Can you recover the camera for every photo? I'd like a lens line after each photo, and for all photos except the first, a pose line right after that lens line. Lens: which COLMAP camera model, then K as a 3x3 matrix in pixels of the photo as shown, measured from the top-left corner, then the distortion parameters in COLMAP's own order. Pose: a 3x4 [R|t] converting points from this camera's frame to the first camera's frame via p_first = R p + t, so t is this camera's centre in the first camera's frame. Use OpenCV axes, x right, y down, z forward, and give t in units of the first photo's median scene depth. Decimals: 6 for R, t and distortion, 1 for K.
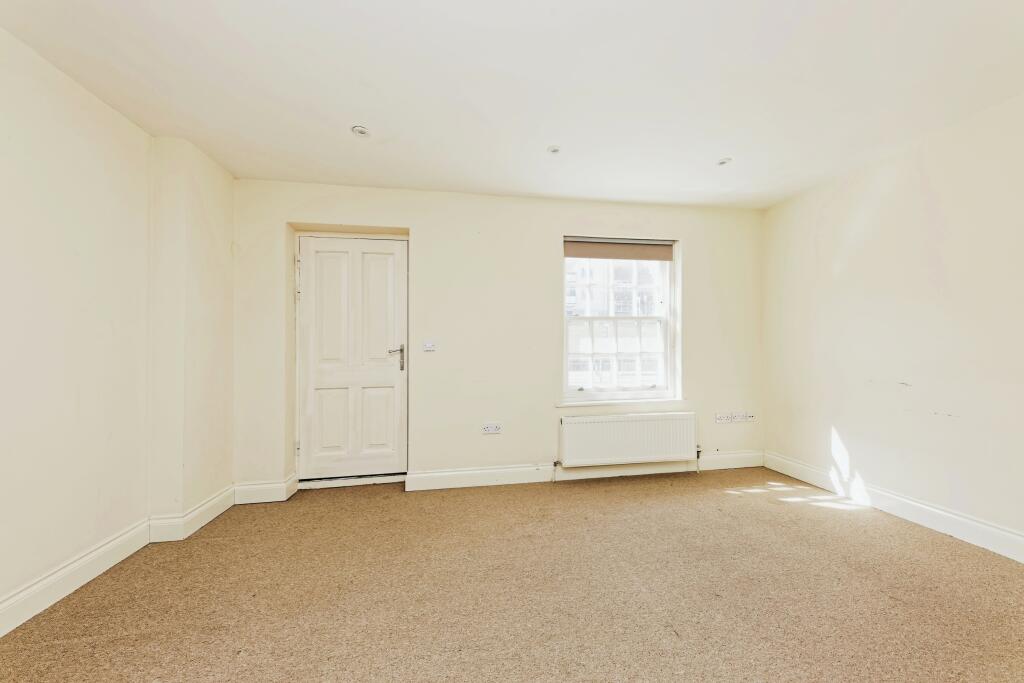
lens RADIAL K [[355.9, 0, 512.2], [0, 355.9, 347.8], [0, 0, 1]] dist [0.005953, -0.000140]
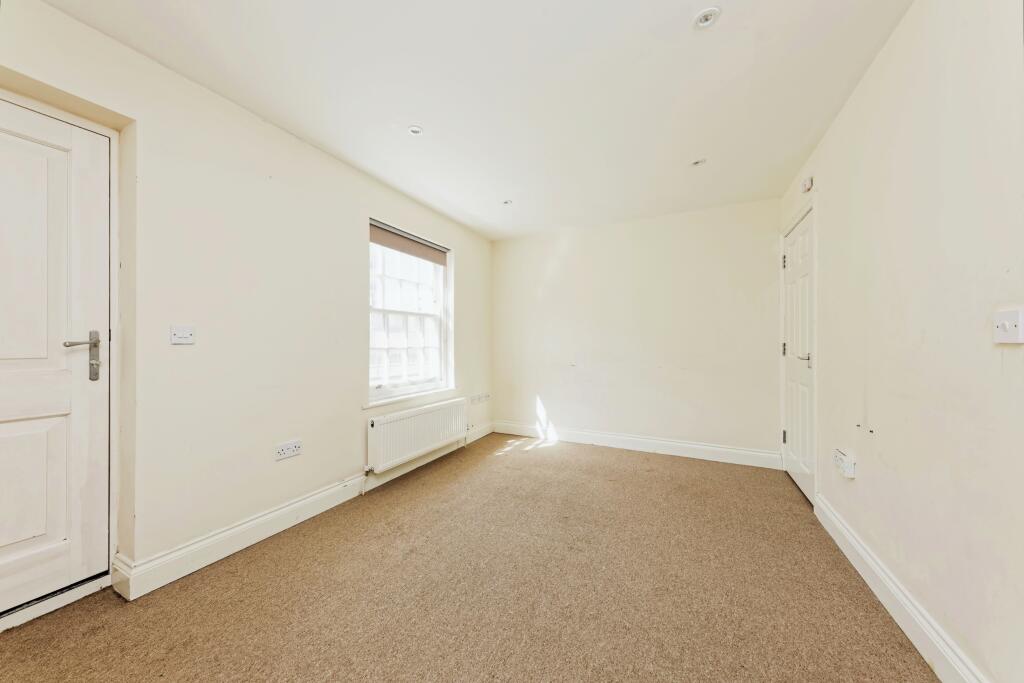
lens RADIAL K [[350.8, 0, 512.0], [0, 350.8, 341.5], [0, 0, 1]] dist [-0.000719, -0.000063]
pose [[0.582181, 0.013126, 0.812953, -0.371457], [-0.007868, 0.999914, -0.010509, 0.005546], [-0.813021, -0.000278, 0.582234, 0.196475]]
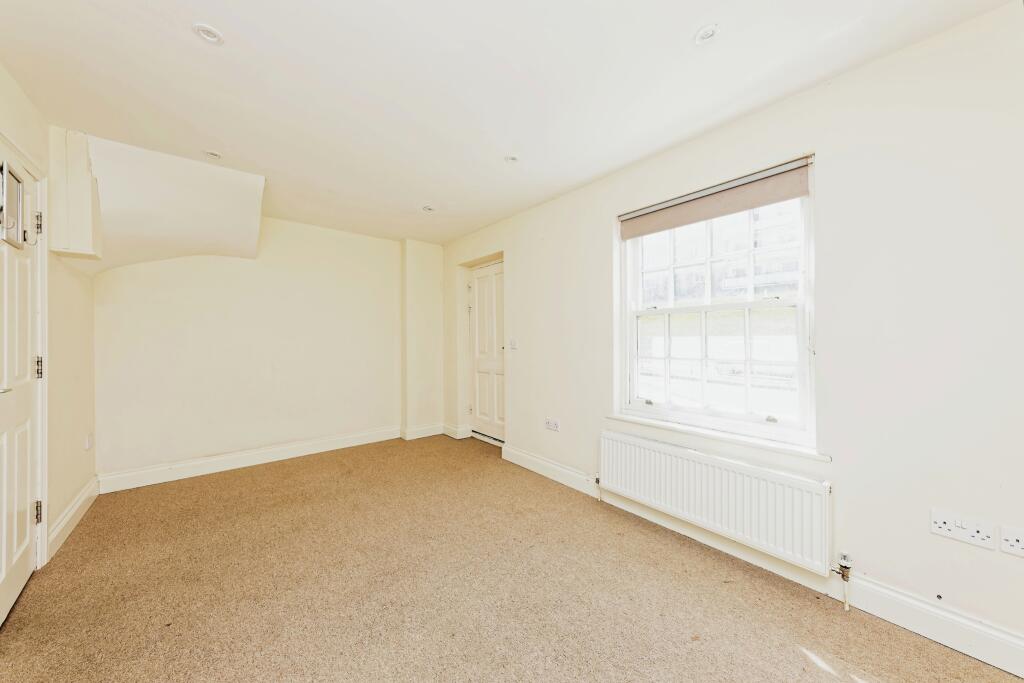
lens RADIAL K [[354.7, 0, 508.8], [0, 354.7, 336.7], [0, 0, 1]] dist [0.006600, -0.000255]
pose [[0.495659, 0.002230, -0.868514, 0.761280], [0.003715, 0.999982, 0.004688, -0.035341], [0.868509, -0.005550, 0.495642, 0.365755]]
